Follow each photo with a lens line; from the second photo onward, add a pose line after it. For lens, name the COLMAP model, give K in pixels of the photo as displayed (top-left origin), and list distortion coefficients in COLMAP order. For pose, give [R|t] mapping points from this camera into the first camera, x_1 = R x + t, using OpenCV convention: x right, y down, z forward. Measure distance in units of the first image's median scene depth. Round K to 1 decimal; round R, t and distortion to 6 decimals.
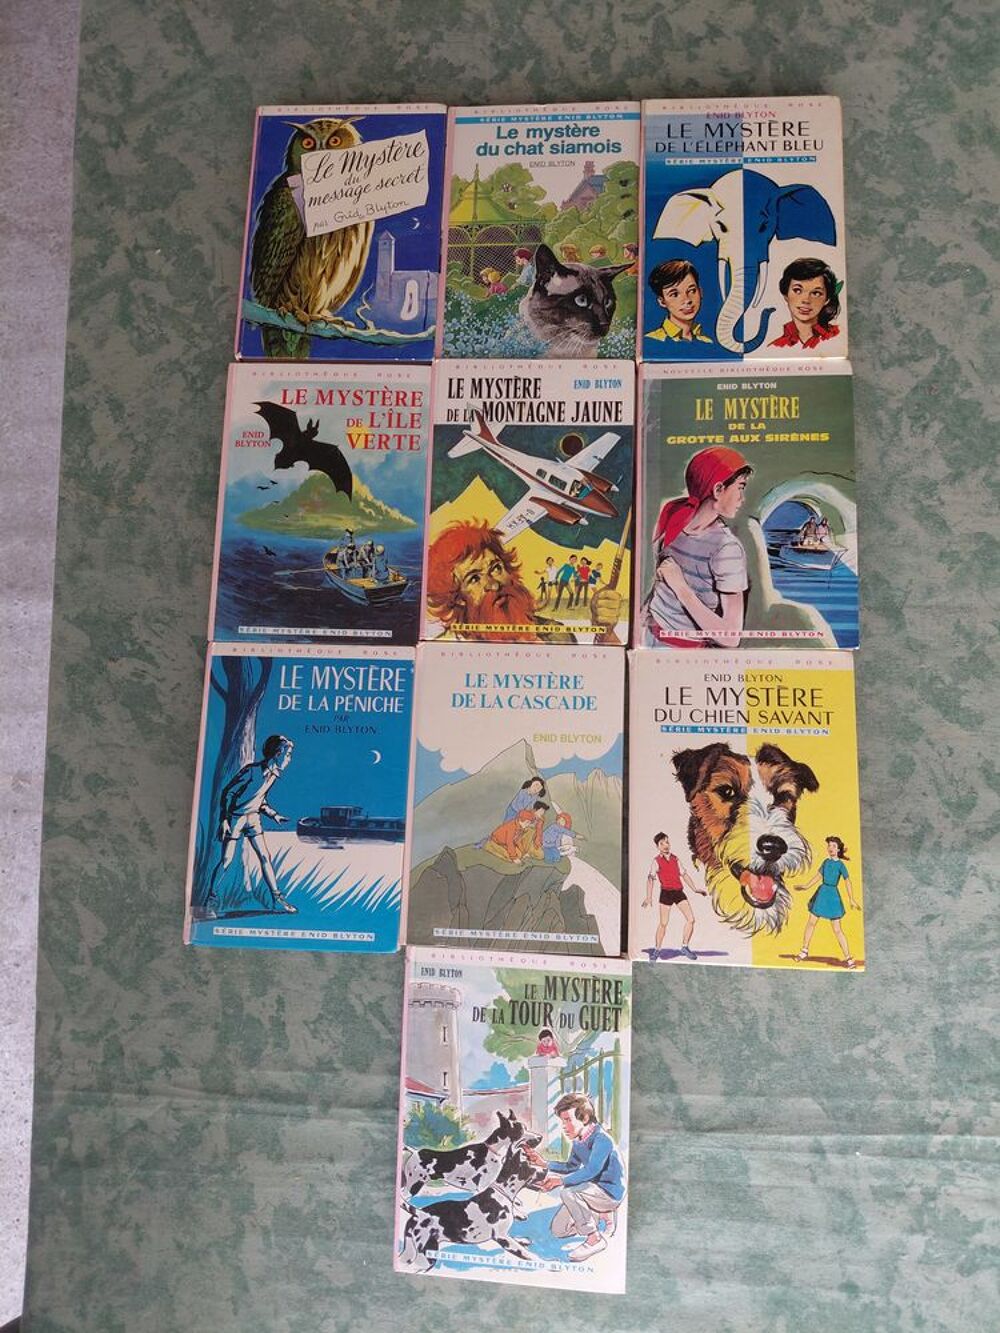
lens RADIAL K [[967.7, 0, 487.8], [0, 967.7, 670.2], [0, 0, 1]] dist [0.033634, -0.047901]
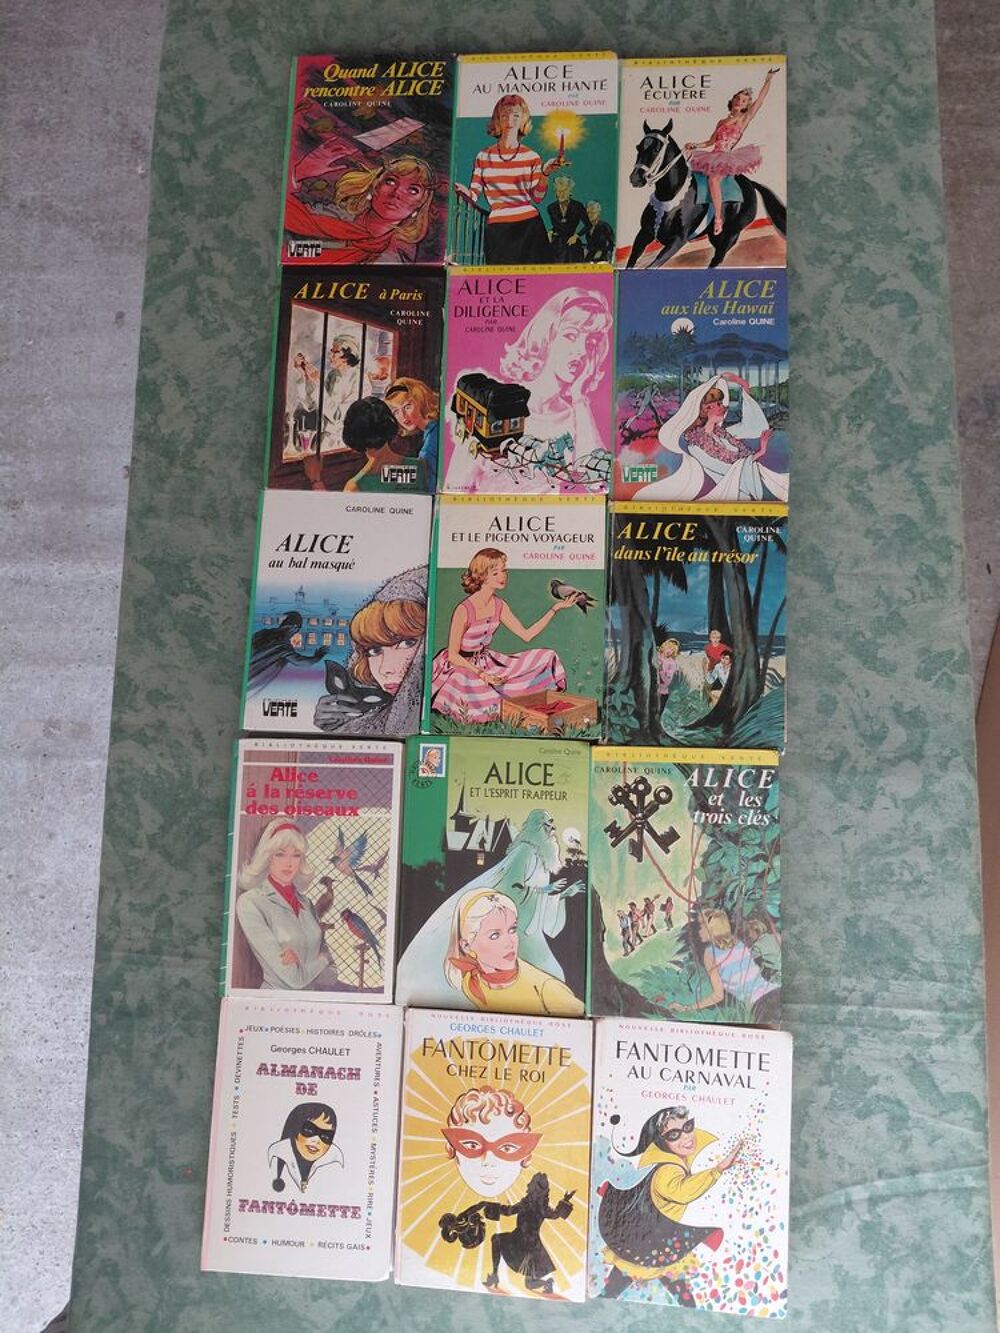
lens RADIAL K [[967.7, 0, 493.3], [0, 967.7, 662.3], [0, 0, 1]] dist [0.033634, -0.047901]
pose [[0.999301, 0.036404, 0.008551, -0.002760], [-0.036372, 0.999331, -0.003828, 0.061745], [-0.008684, 0.003515, 0.999956, -0.191399]]
